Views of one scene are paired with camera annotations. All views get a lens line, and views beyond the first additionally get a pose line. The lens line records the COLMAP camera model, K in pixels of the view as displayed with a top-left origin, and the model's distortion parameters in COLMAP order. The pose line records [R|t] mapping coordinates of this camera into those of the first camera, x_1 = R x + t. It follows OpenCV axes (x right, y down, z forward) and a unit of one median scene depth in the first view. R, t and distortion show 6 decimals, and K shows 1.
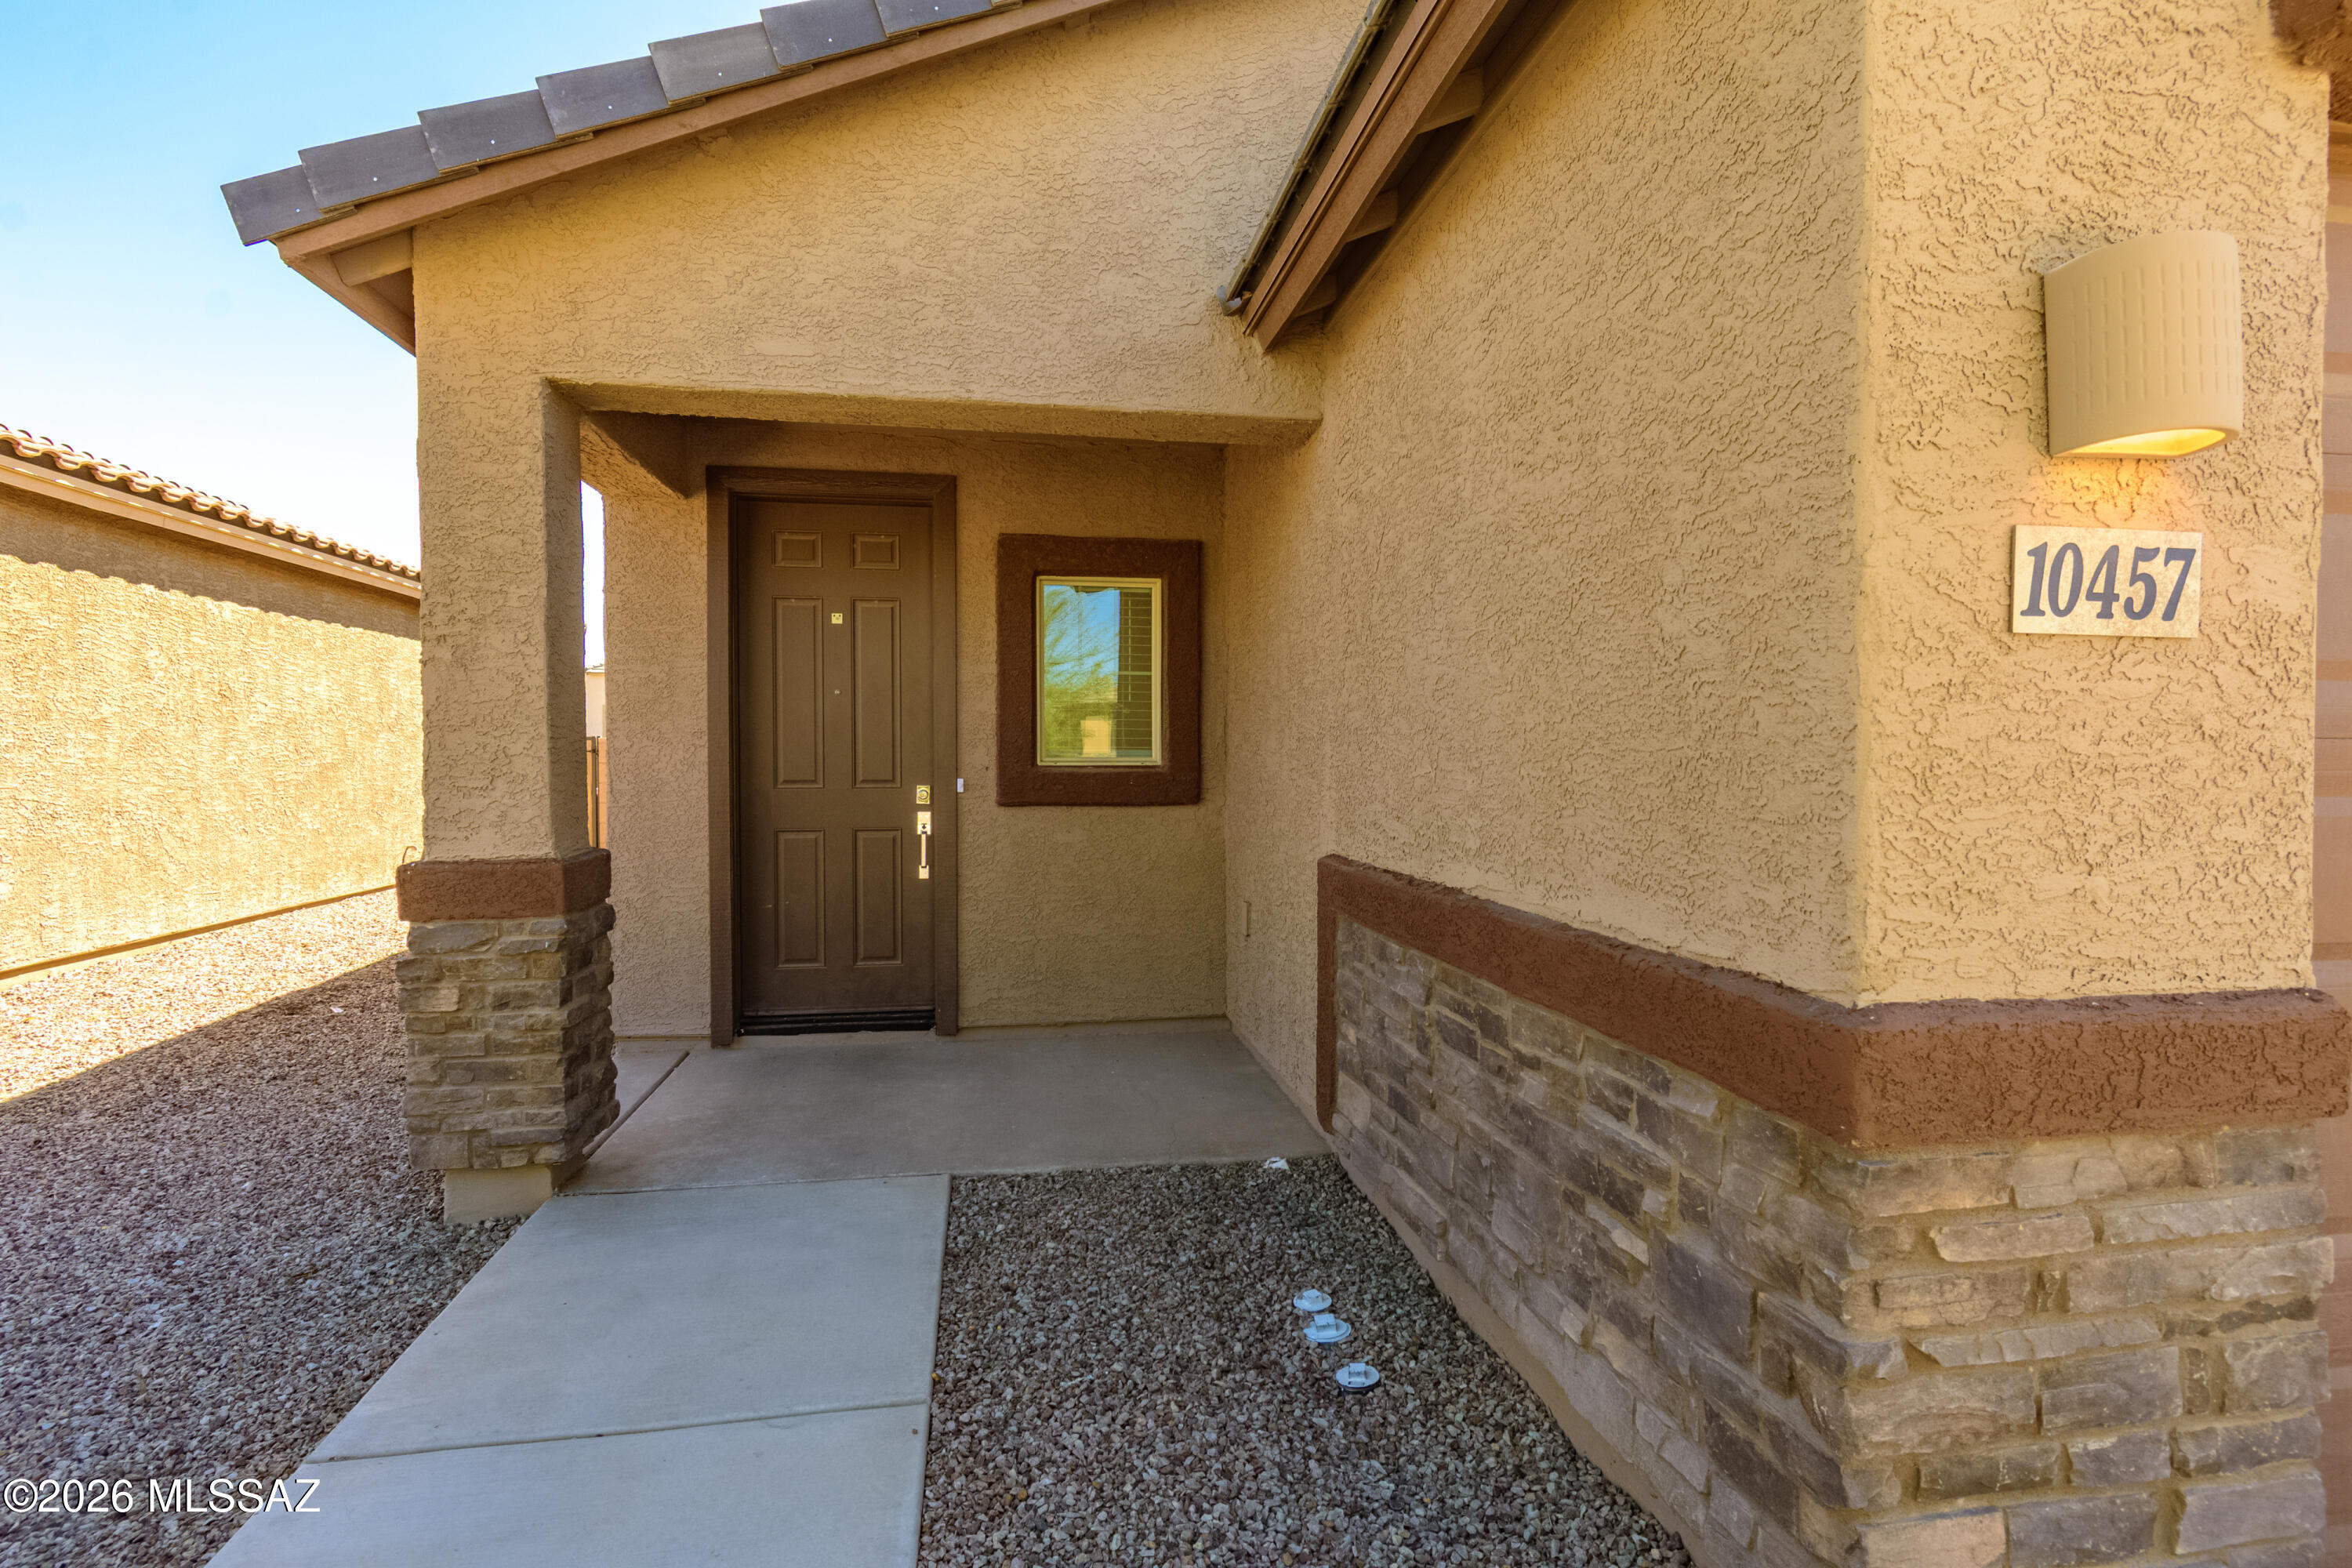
lens RADIAL K [[1193.4, 0, 1185.6], [0, 1193.4, 784.1], [0, 0, 1]] dist [0.000174, -0.002203]
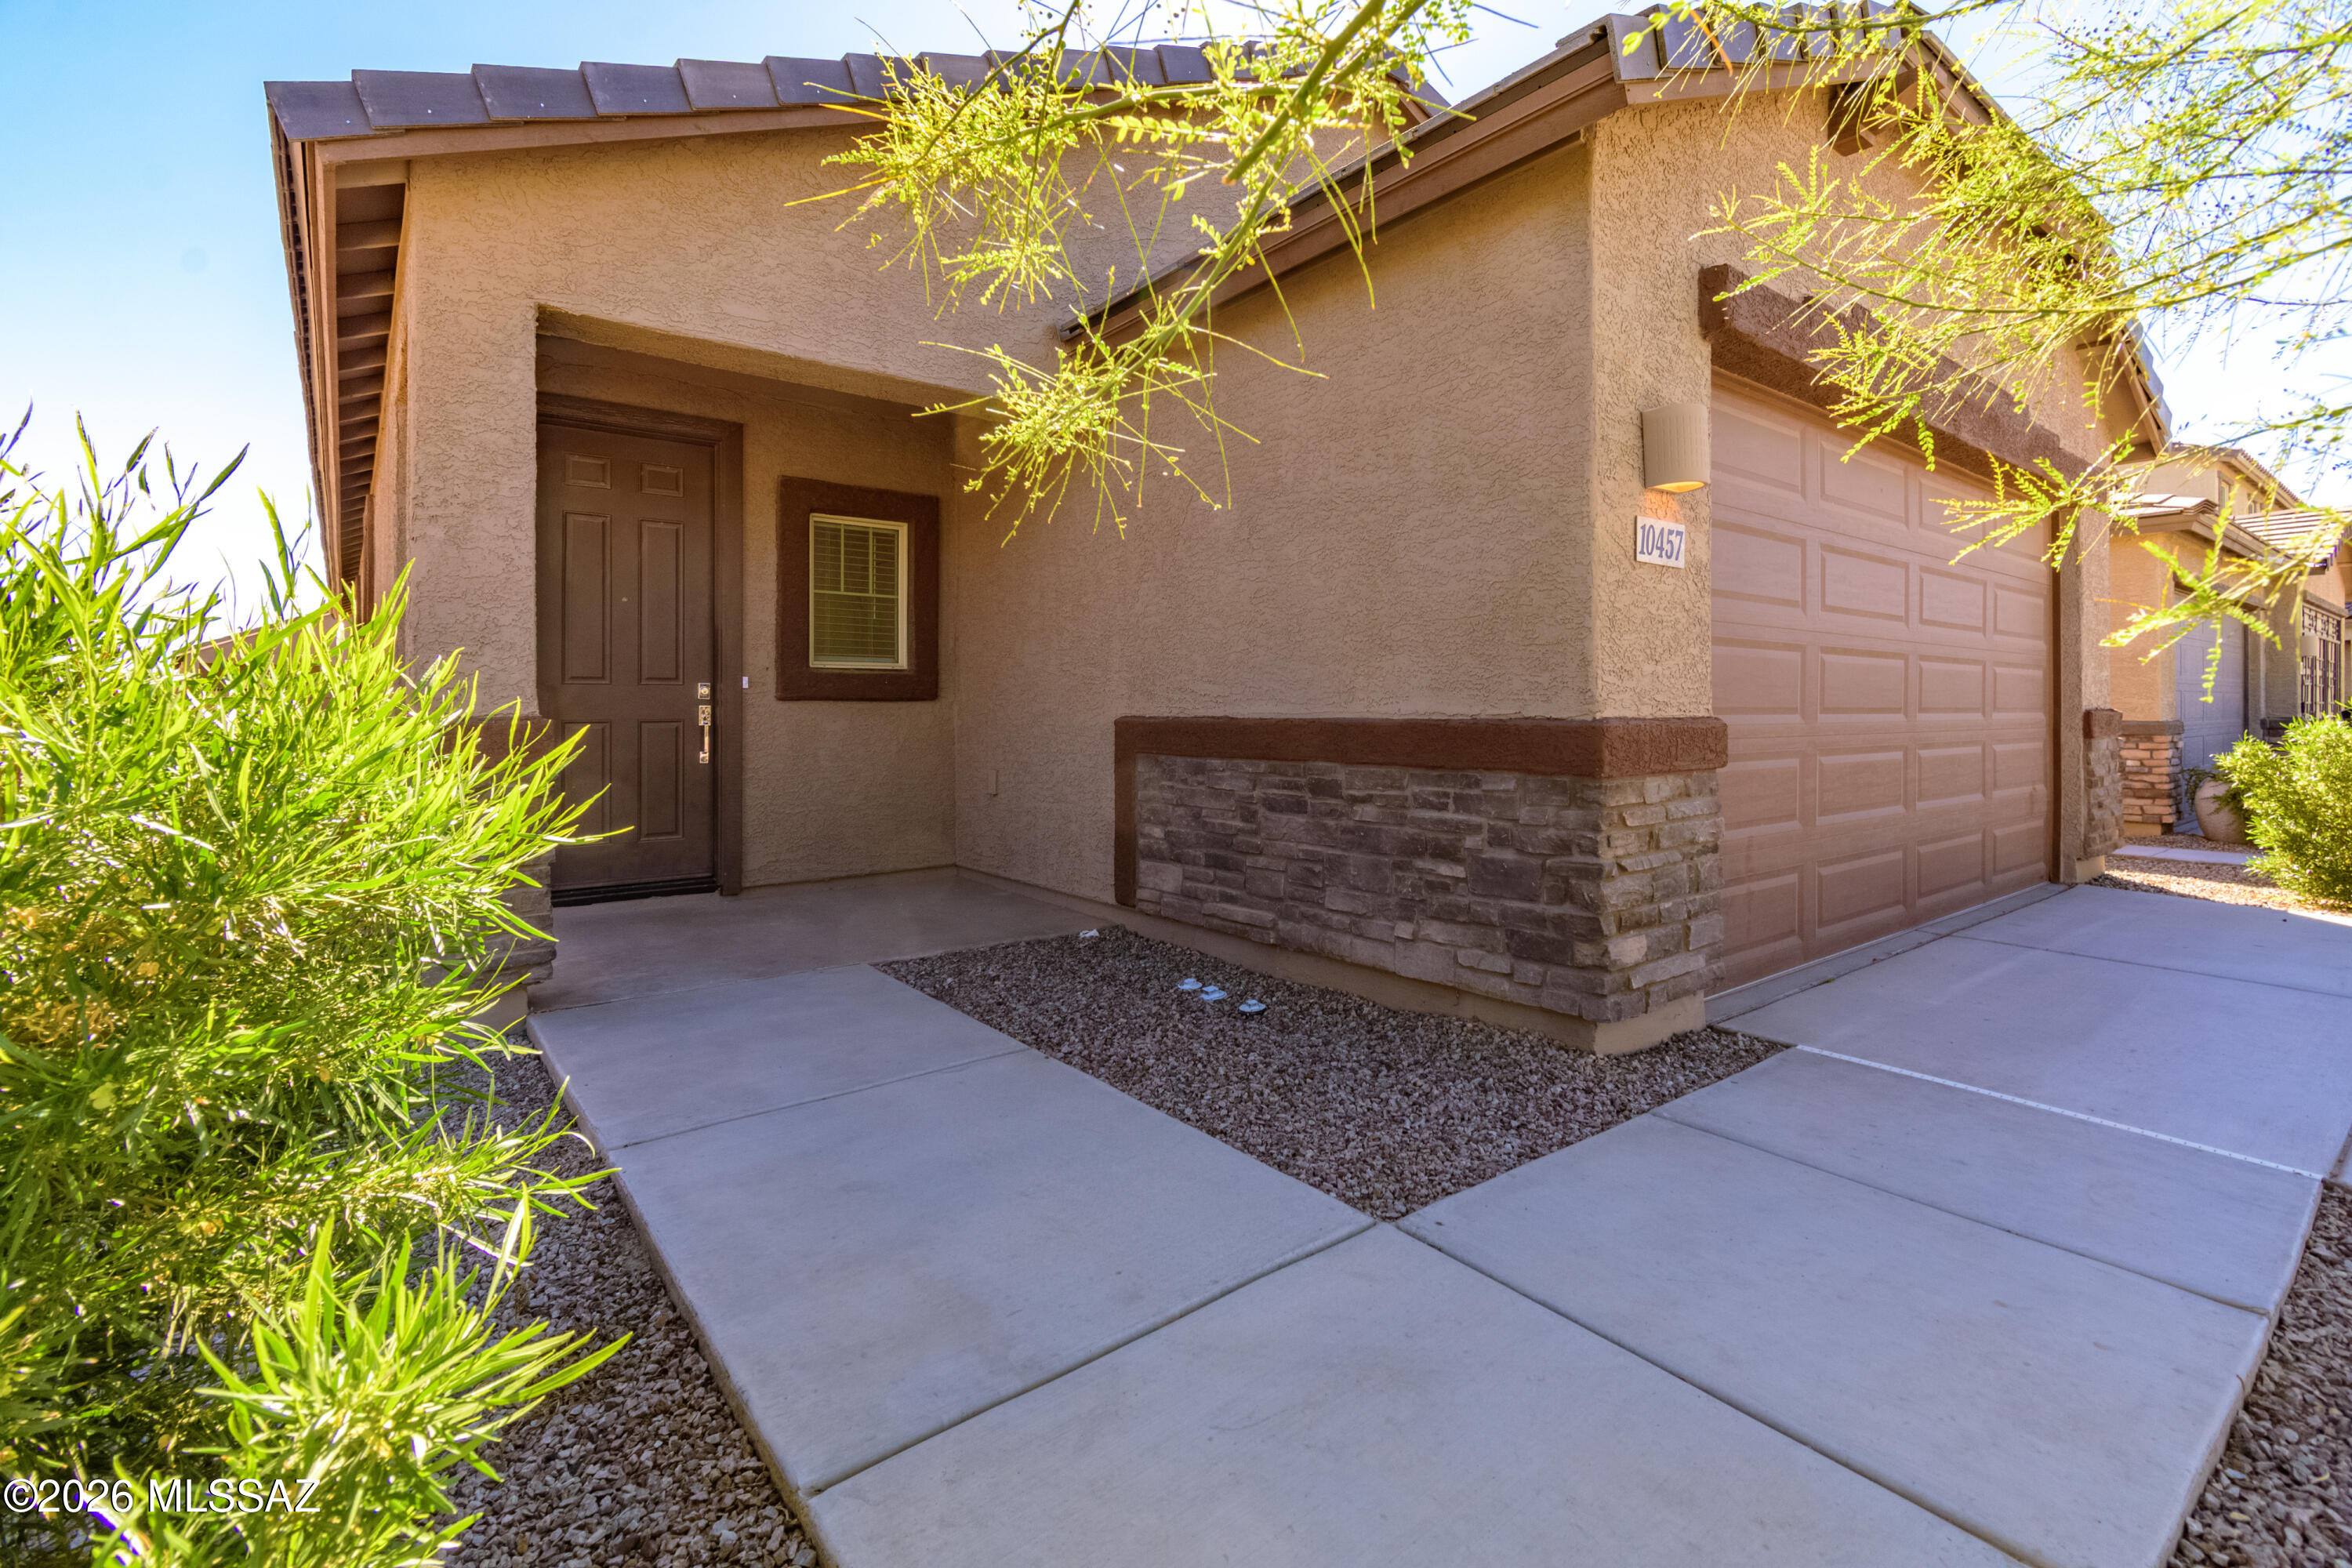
lens RADIAL K [[1047.0, 0, 1143.5], [0, 1047.0, 705.1], [0, 0, 1]] dist [0.002321, -0.000461]
pose [[0.891891, 0.001098, 0.452250, -0.714959], [0.011759, 0.999603, -0.025617, 0.128423], [-0.452098, 0.028165, 0.891523, -0.255743]]
